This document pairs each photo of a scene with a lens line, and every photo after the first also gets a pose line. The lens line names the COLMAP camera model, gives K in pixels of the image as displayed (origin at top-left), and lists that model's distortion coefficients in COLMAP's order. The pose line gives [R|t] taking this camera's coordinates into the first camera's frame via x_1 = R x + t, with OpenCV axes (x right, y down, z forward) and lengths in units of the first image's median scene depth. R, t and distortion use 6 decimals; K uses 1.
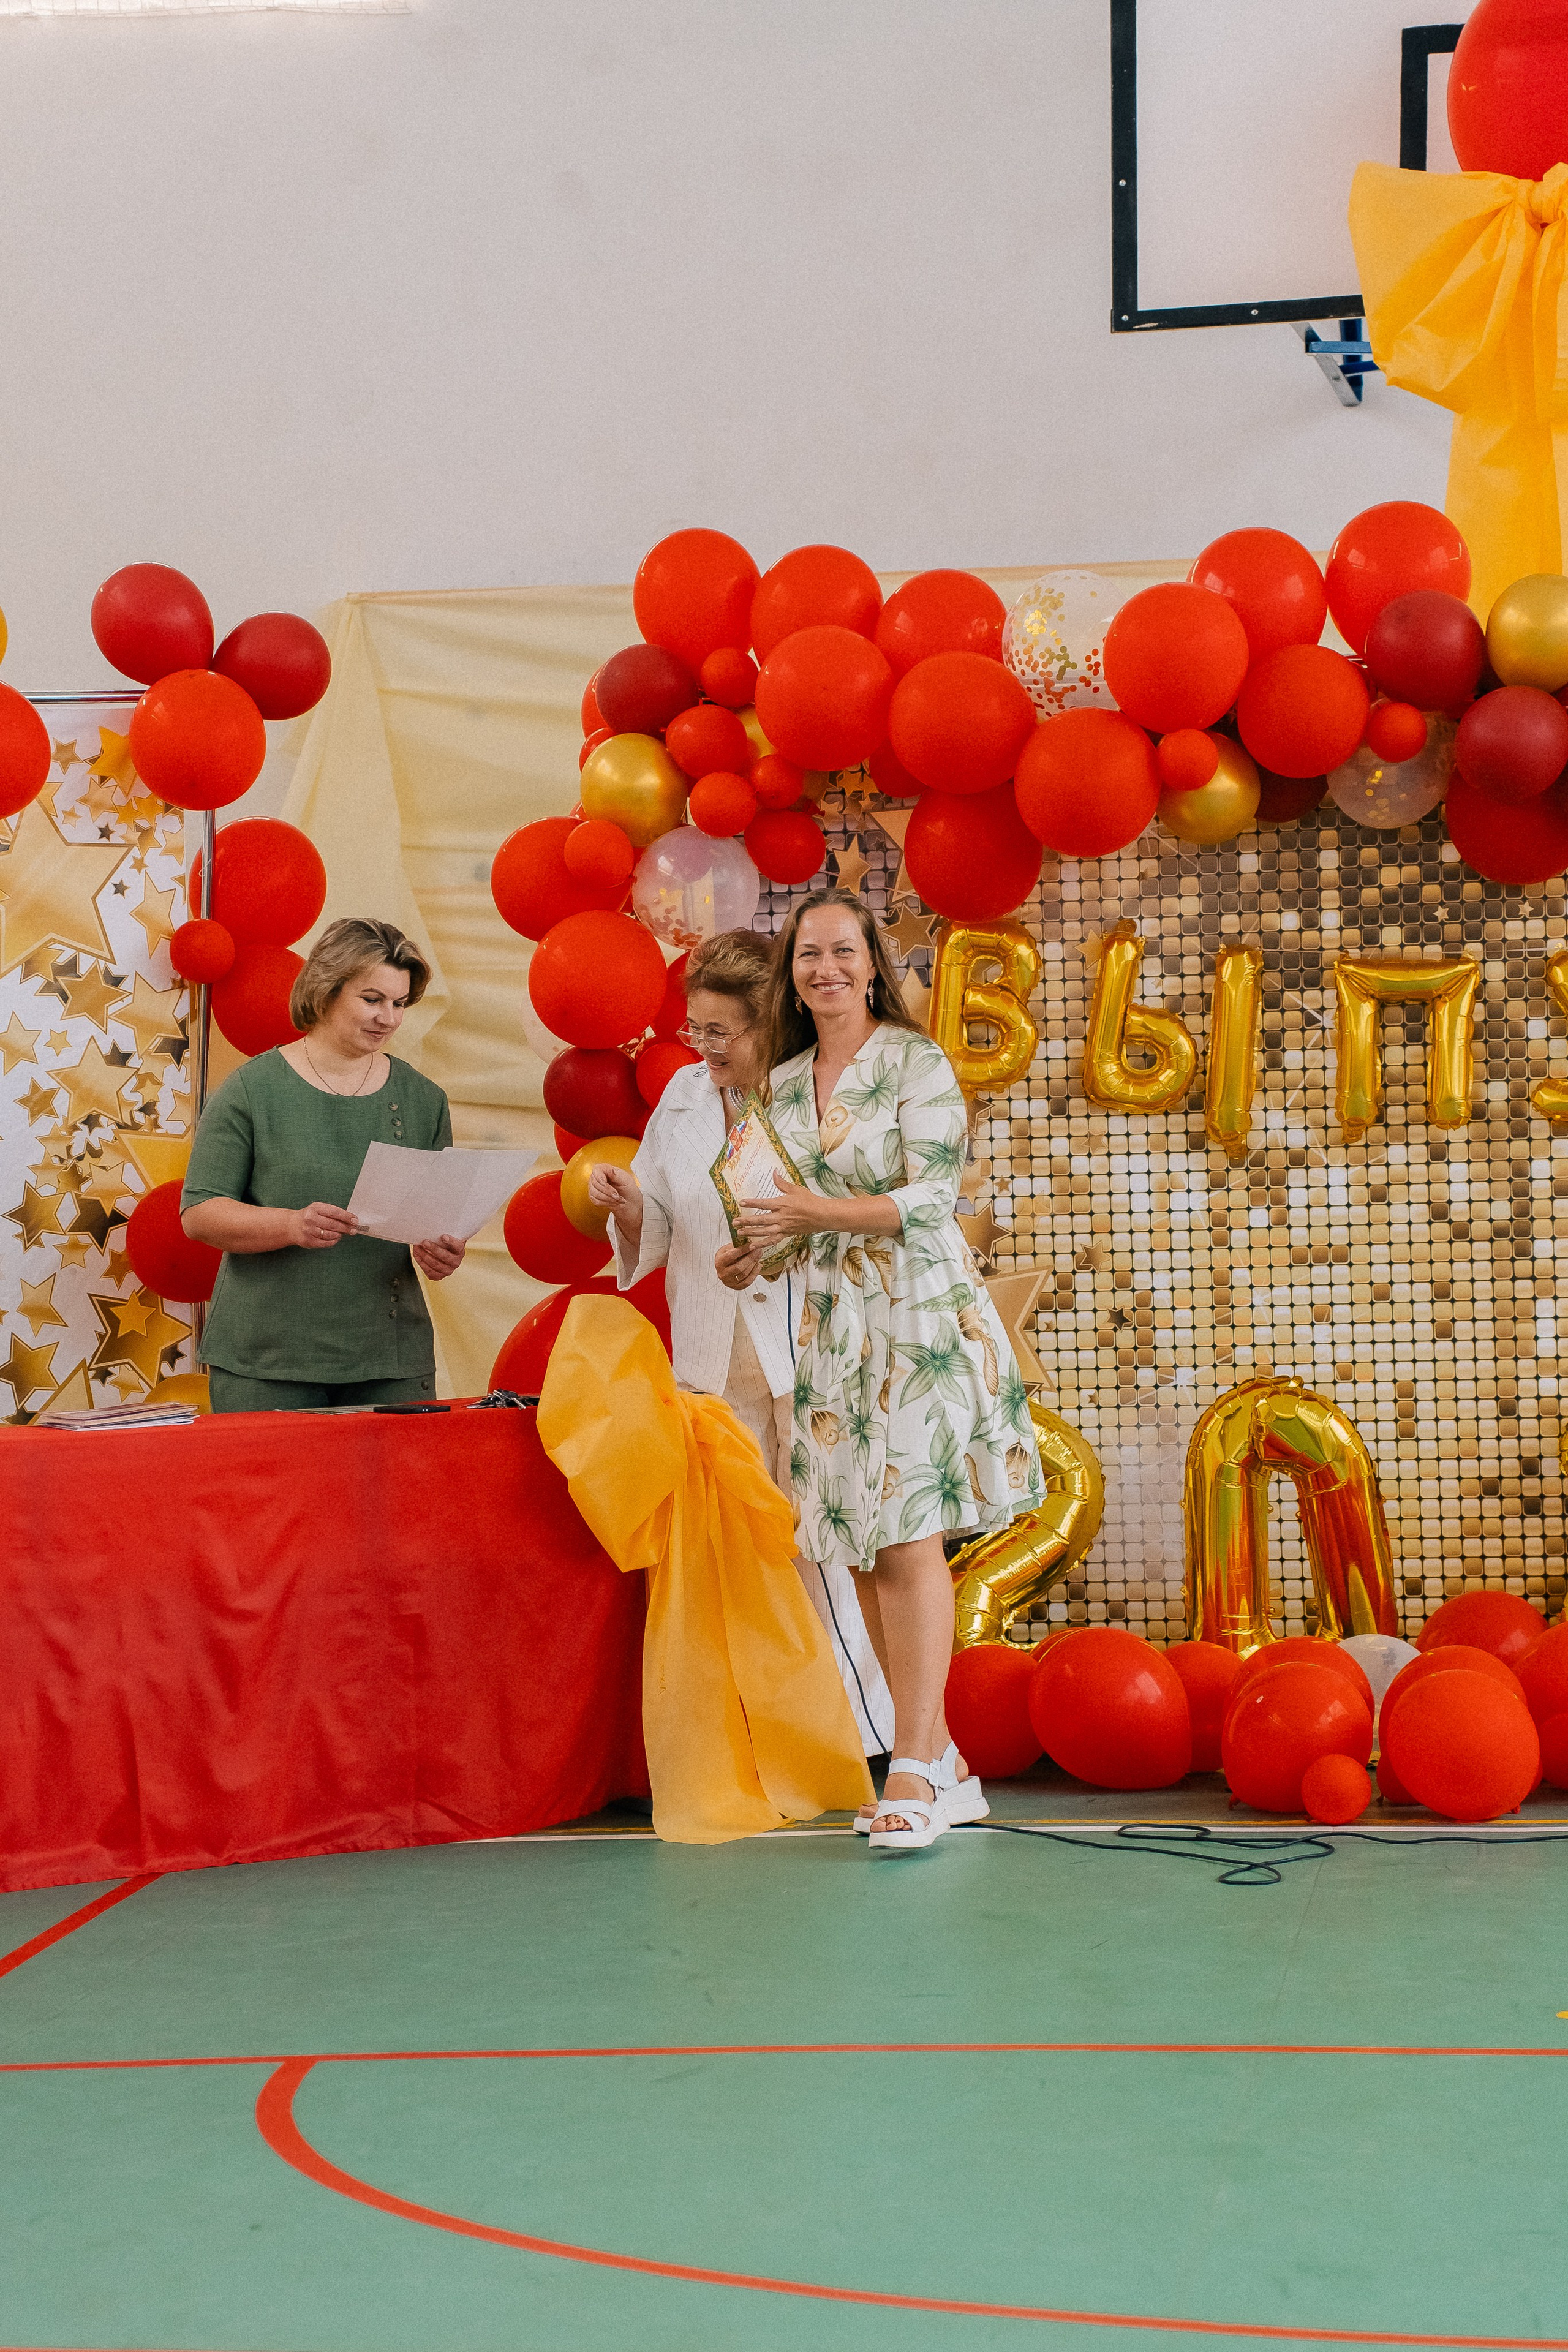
lens RADIAL K [[6262.2, 0, 782.2], [0, 6262.2, 1298.3], [0, 0, 1]] dist [1.031862, 0.000000]
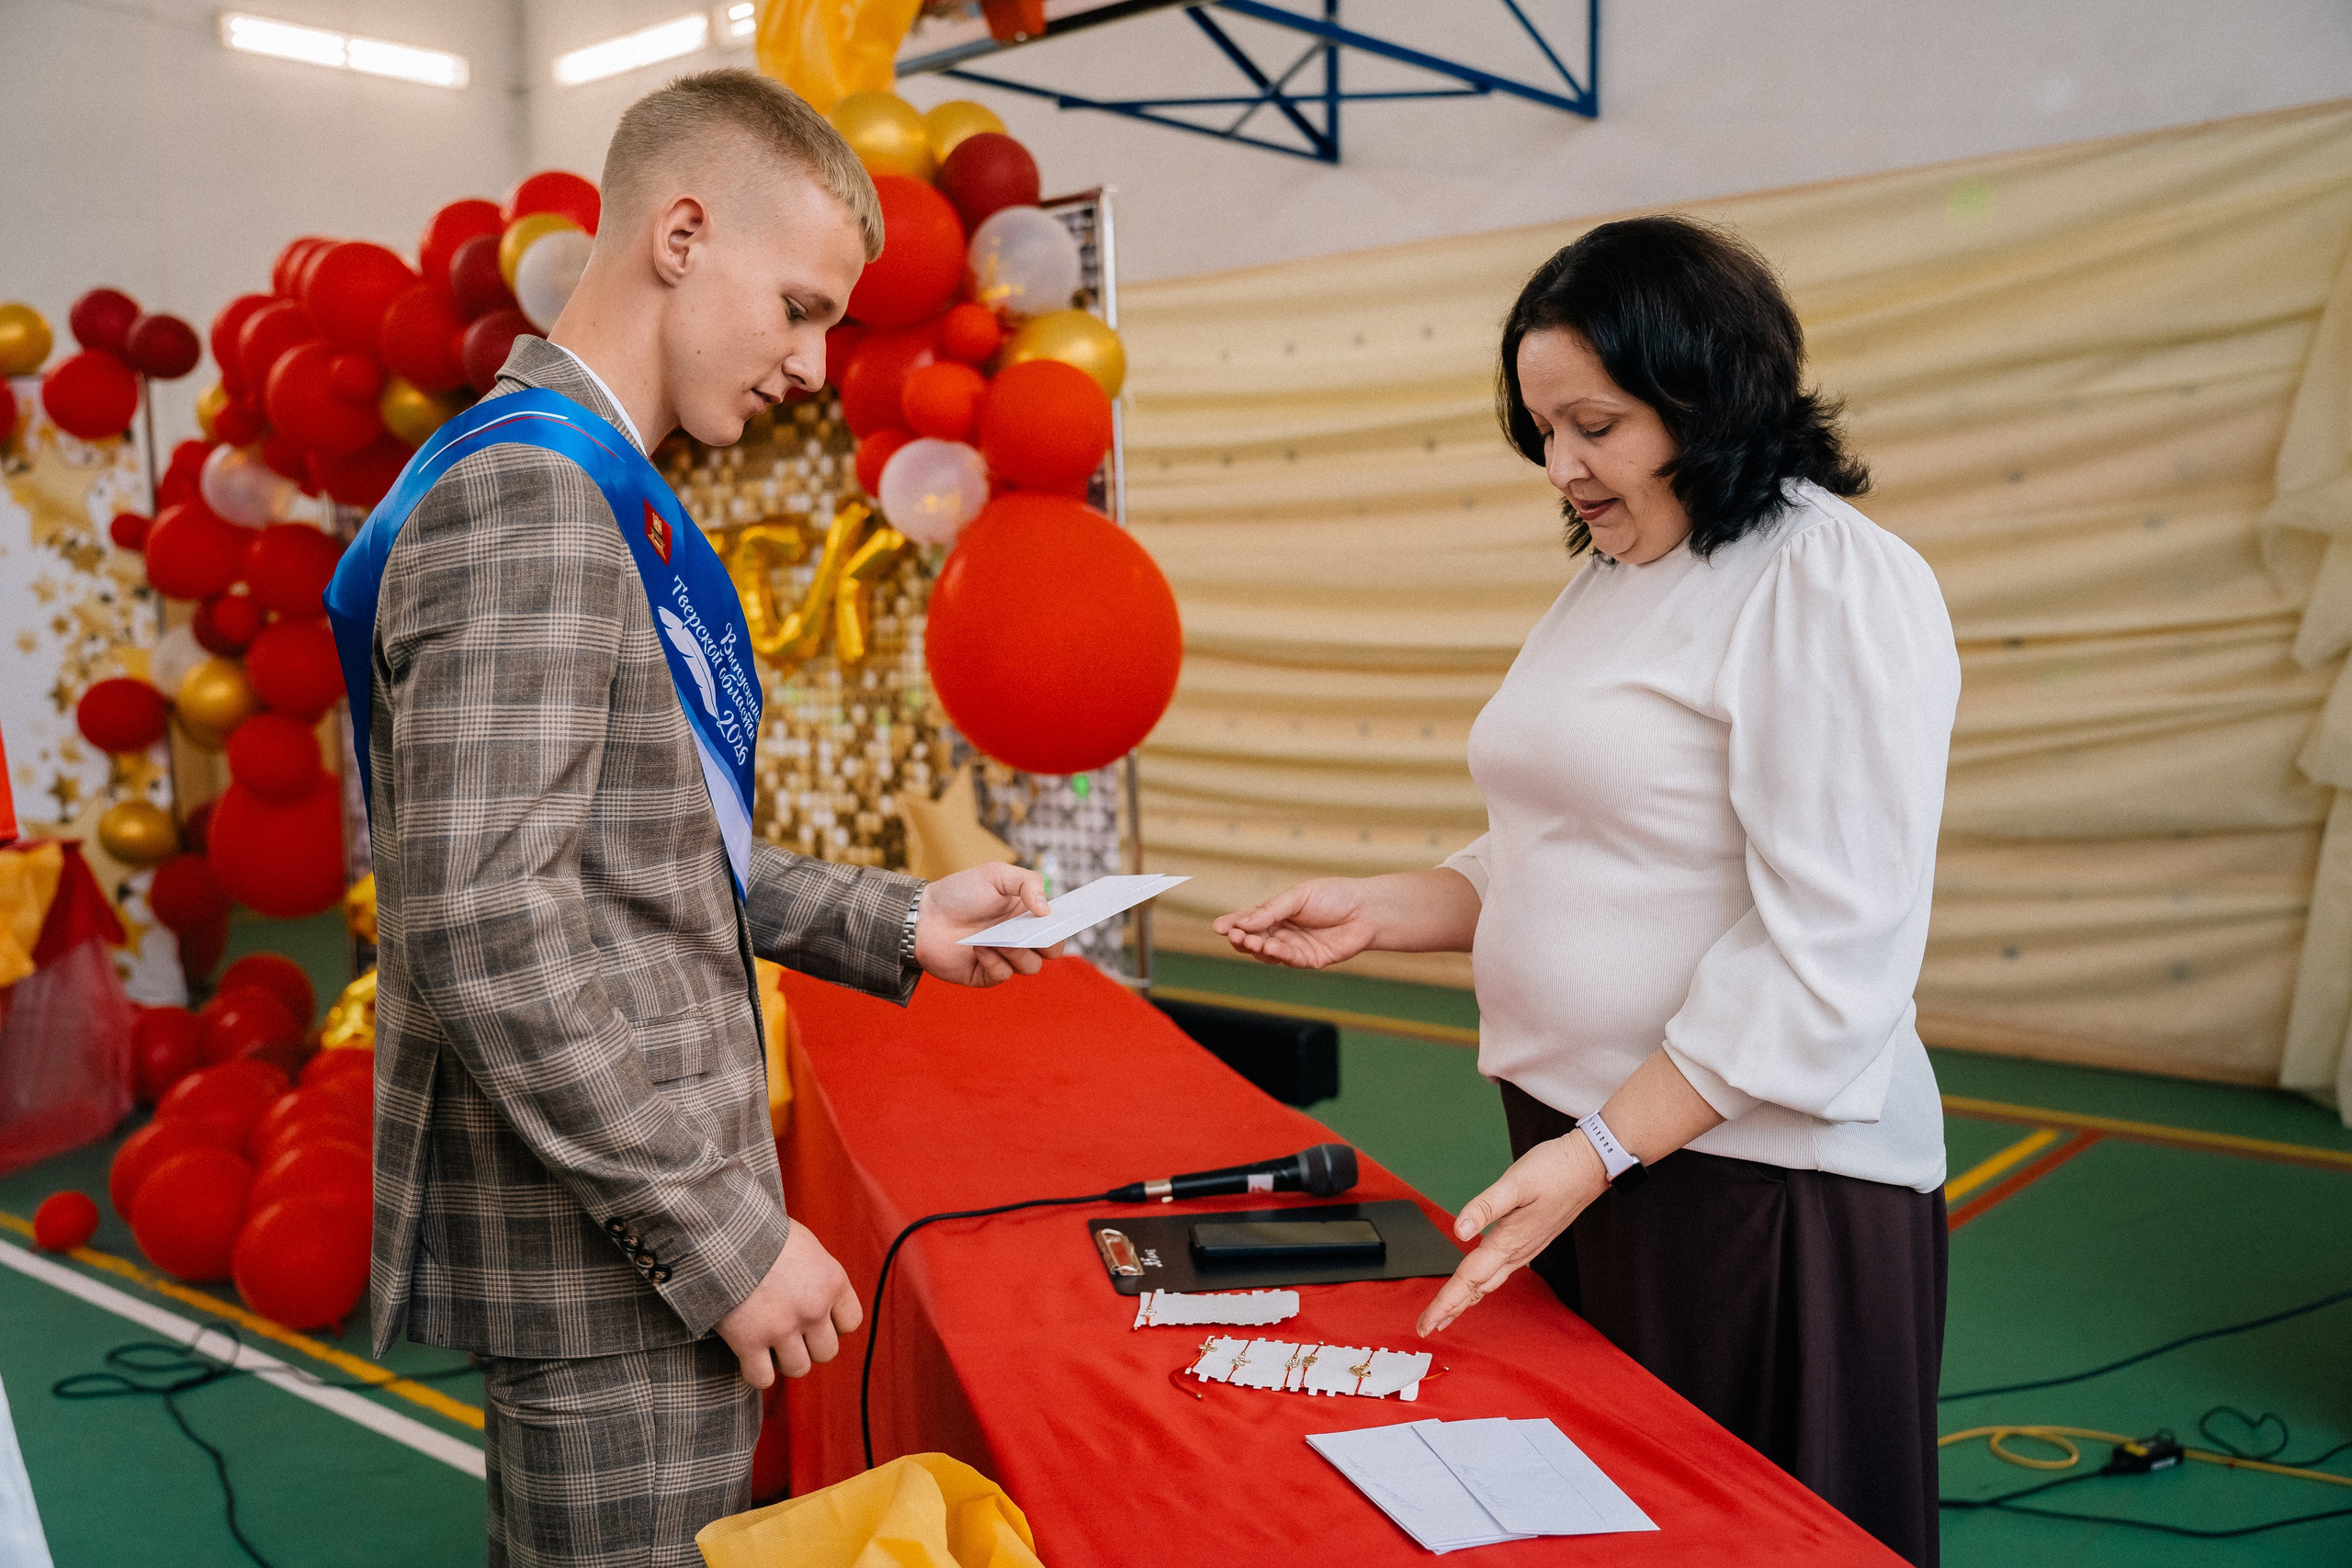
lens RADIAL K [[2154.7, 0, 1159.8], [0, 2154.7, 766.1], [0, 0, 1]] dist [0.006676, 0.000000]
pose [[0.832240, 0.058986, -0.551268, 0.422404], [-0.030861, 0.997711, 0.060165, -0.037198], [0.553555, -0.033059, 0.832156, 0.702784]]
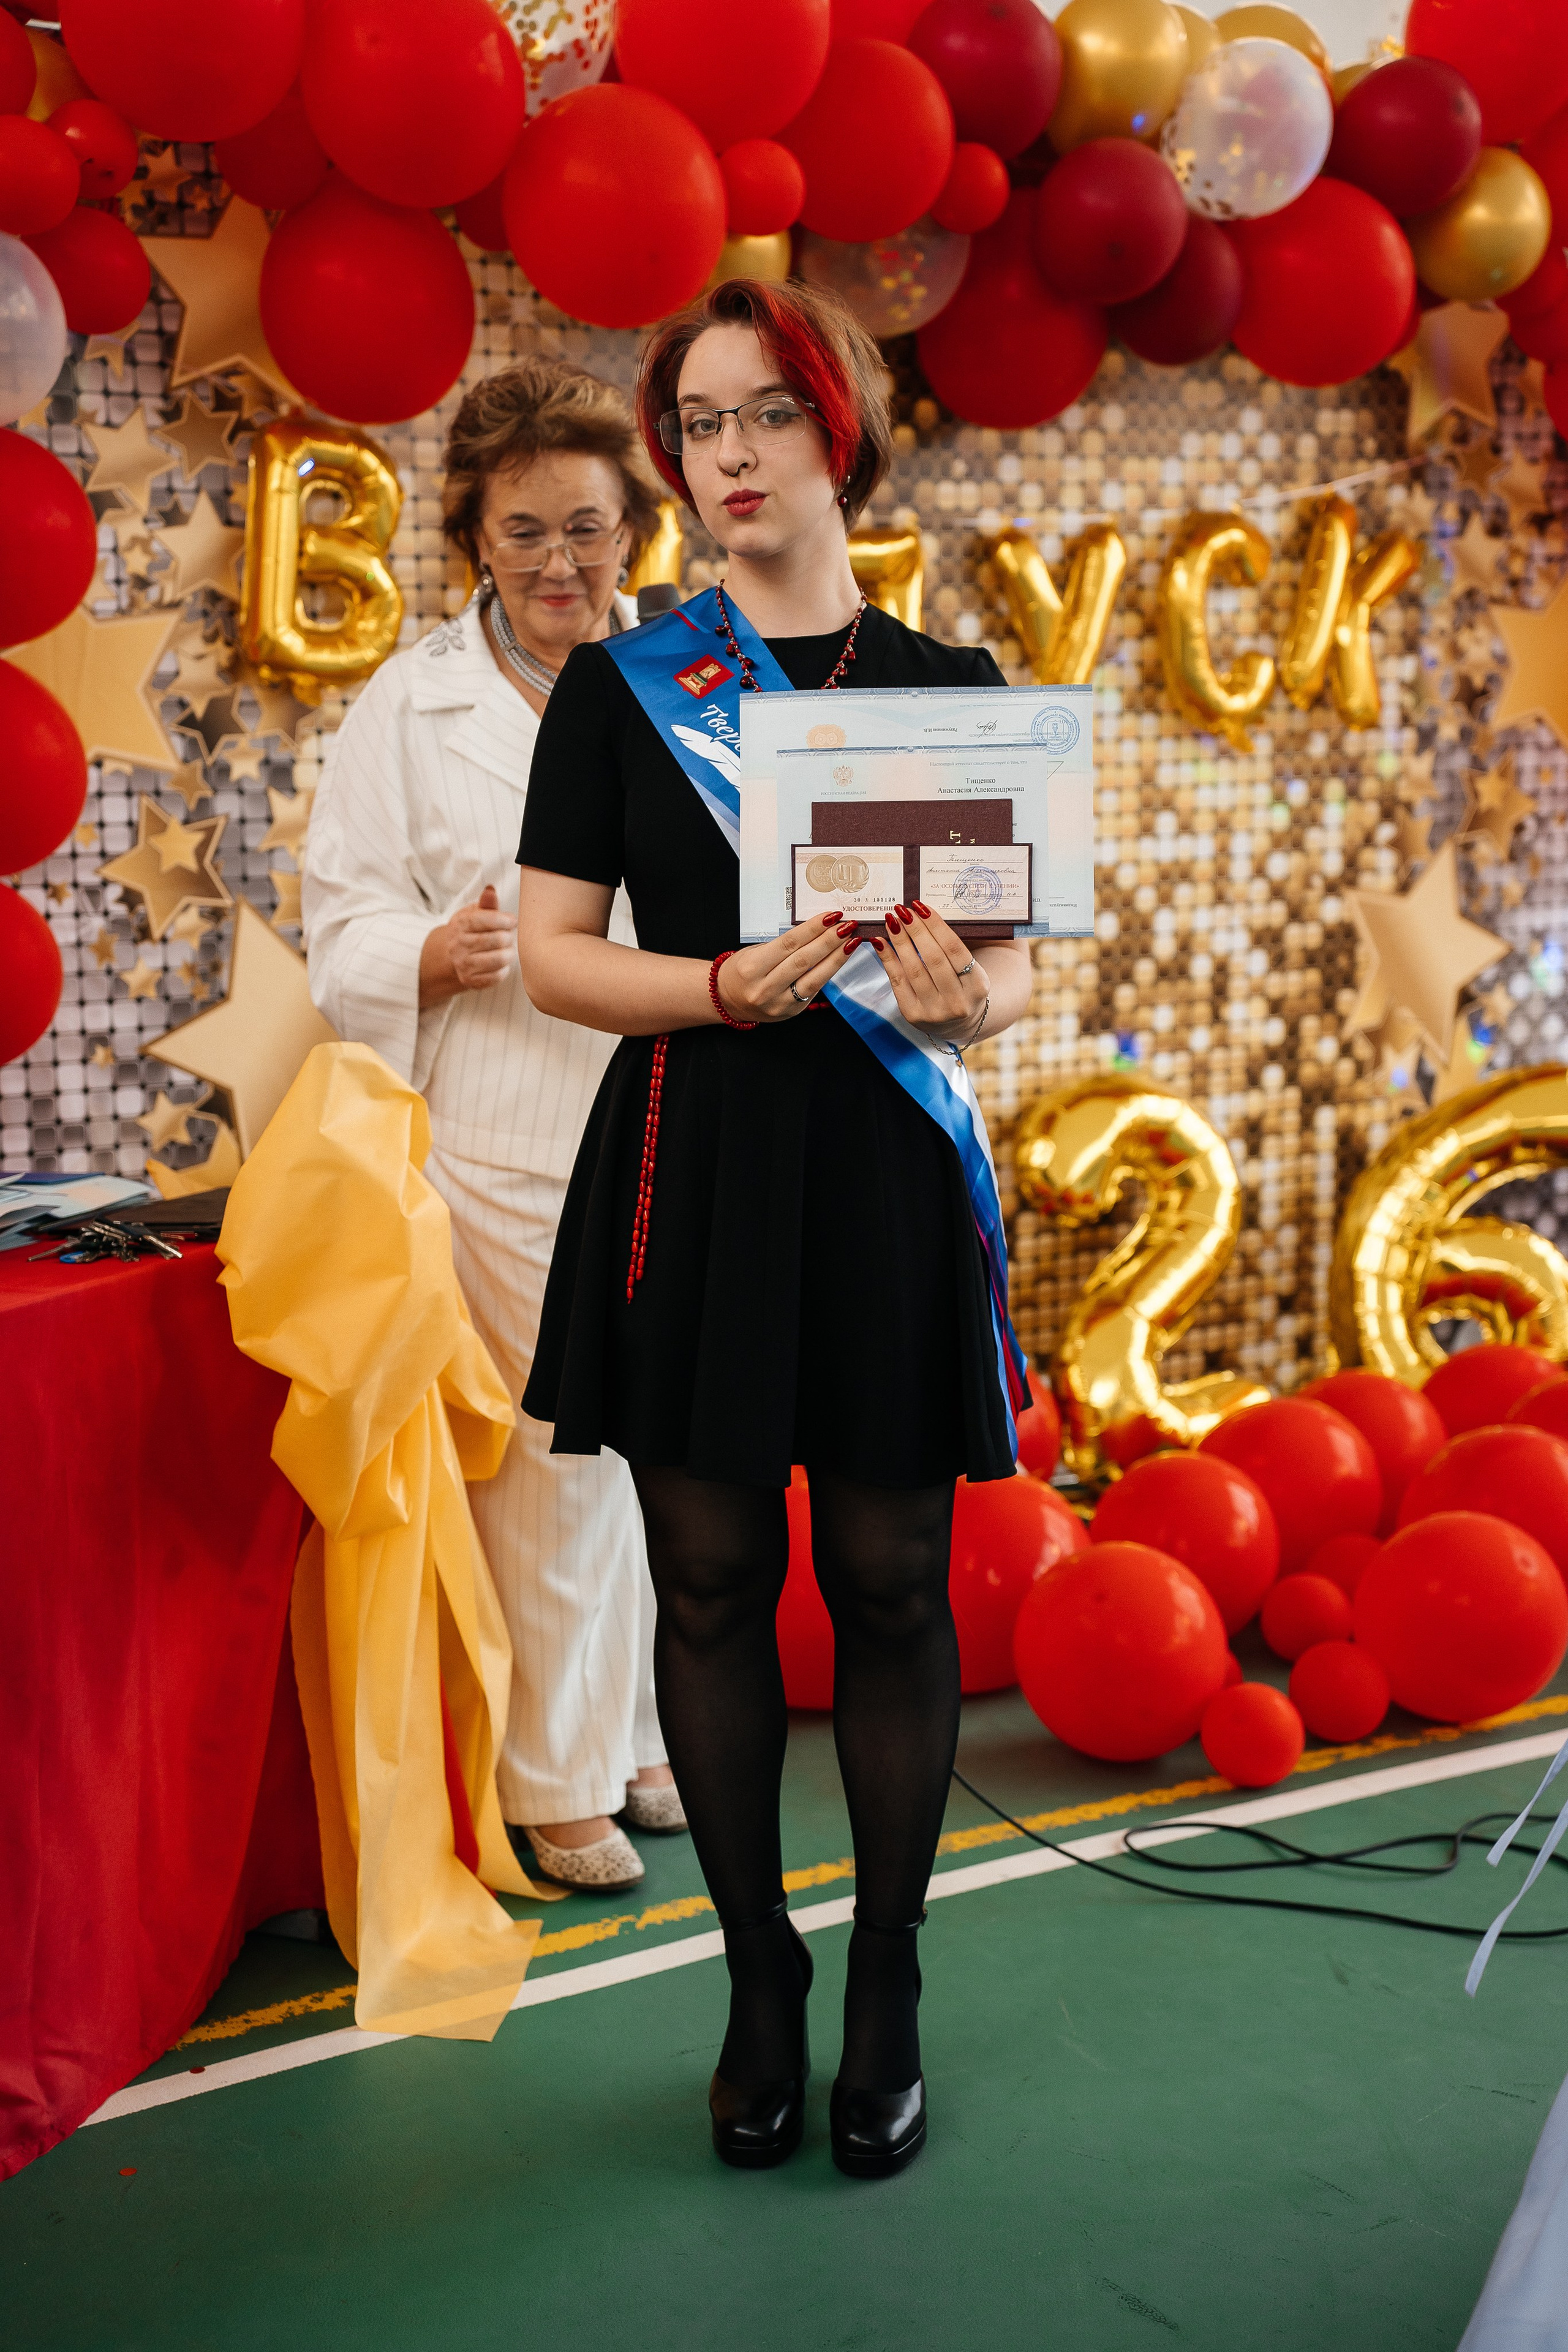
lens RADIAL K [[3353.9, 0, 793.9], [0, 3353.9, 1171.5], [0, 0, 1]] dist [0.291173, 0.000000]
pose [[0.762810, -0.069549, 0.642872, -0.167952], [0.011865, 0.995537, 0.093623, -0.014888], [-0.646514, -0.063789, 0.760231, 0.688882]]
